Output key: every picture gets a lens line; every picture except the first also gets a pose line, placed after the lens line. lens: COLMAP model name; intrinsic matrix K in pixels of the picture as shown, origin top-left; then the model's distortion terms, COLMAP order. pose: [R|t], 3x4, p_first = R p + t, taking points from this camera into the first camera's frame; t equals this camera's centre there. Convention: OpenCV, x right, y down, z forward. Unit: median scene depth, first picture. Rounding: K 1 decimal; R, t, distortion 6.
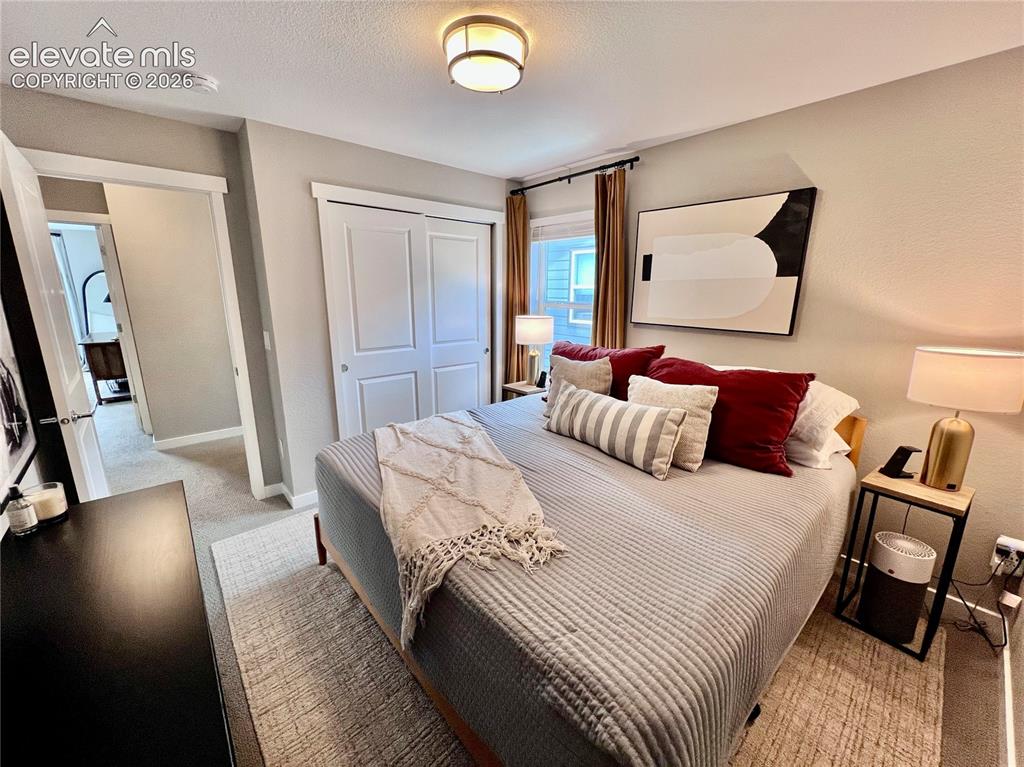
lens RADIAL K [[408.3, 0, 514.4], [0, 408.3, 381.4], [0, 0, 1]] dist [-0.002407, -0.000165]
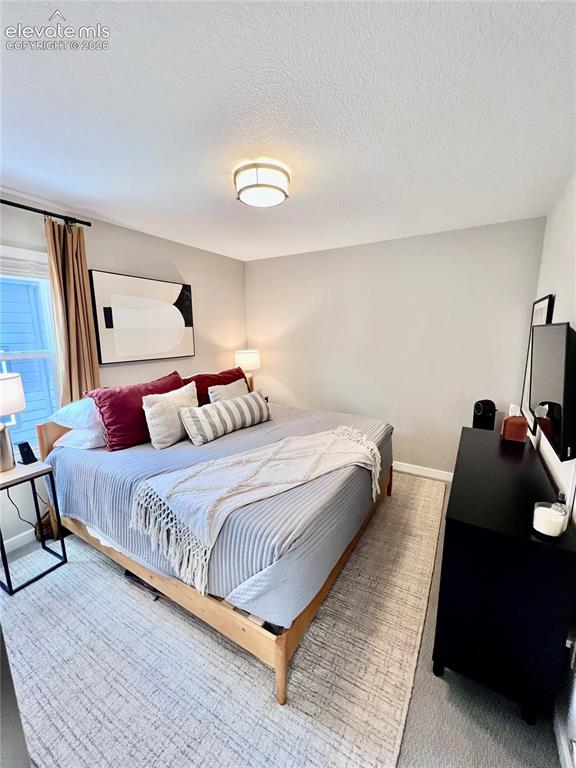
lens RADIAL K [[306.2, 0, 289.4], [0, 306.2, 381.5], [0, 0, 1]] dist [-0.002407, -0.000165]
pose [[-0.293018, -0.167875, 0.941254, -0.915157], [0.215290, 0.947598, 0.236027, -0.248477], [-0.931553, 0.271802, -0.241521, 0.969678]]
